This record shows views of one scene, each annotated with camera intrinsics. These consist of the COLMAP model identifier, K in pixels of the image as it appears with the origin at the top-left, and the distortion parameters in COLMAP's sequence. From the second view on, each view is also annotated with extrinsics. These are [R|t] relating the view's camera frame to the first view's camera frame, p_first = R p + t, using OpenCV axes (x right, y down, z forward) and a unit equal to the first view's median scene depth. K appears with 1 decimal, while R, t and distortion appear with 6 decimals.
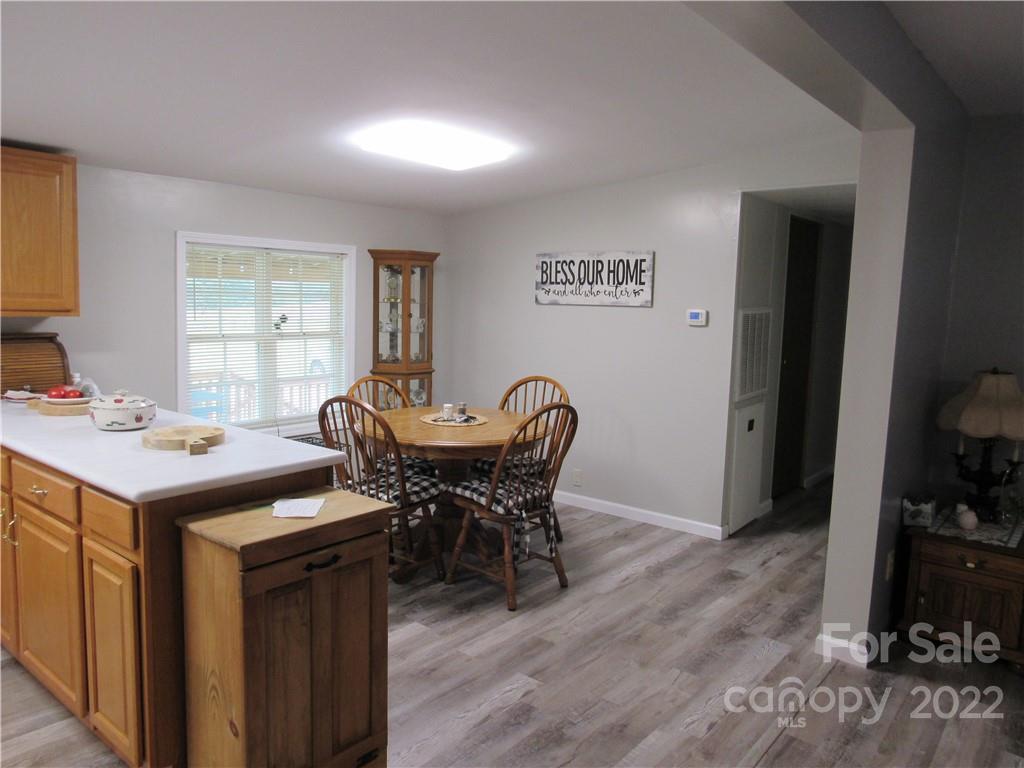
lens RADIAL K [[741.2, 0, 506.3], [0, 741.2, 380.3], [0, 0, 1]] dist [-0.102754, 0.009200]
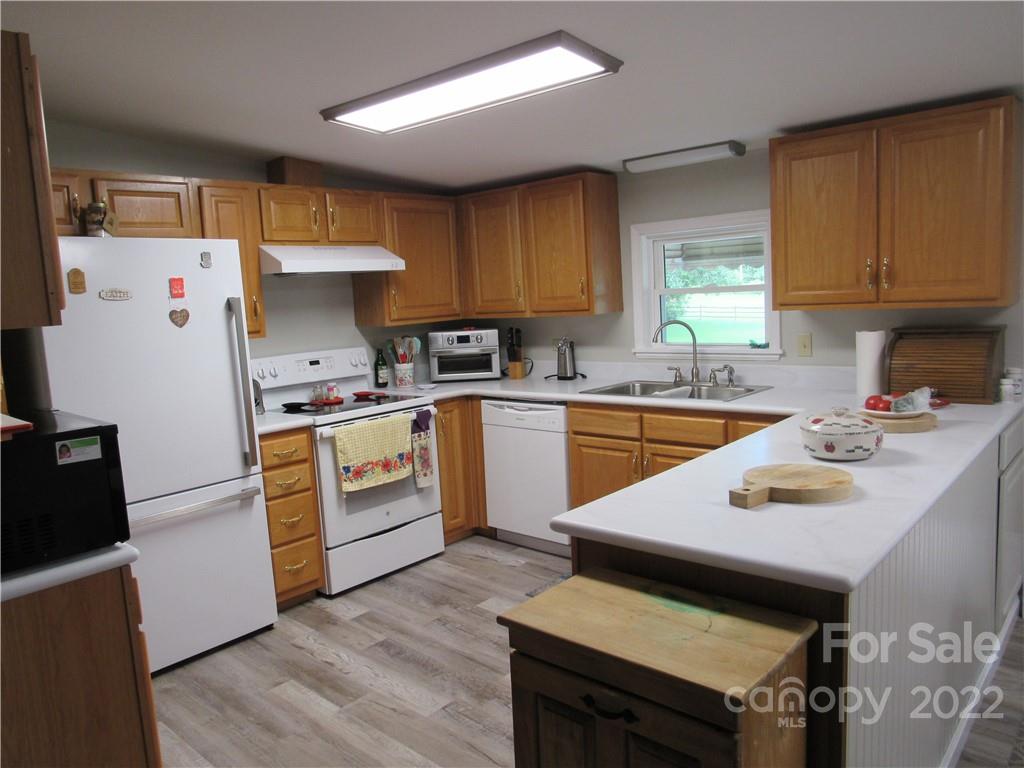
lens RADIAL K [[741.2, 0, 507.7], [0, 741.2, 386.9], [0, 0, 1]] dist [-0.102754, 0.009200]
pose [[-0.058405, 0.100338, -0.993238, 0.256490], [-0.058175, 0.992903, 0.103725, -0.066561], [0.996596, 0.063840, -0.052153, 0.655630]]
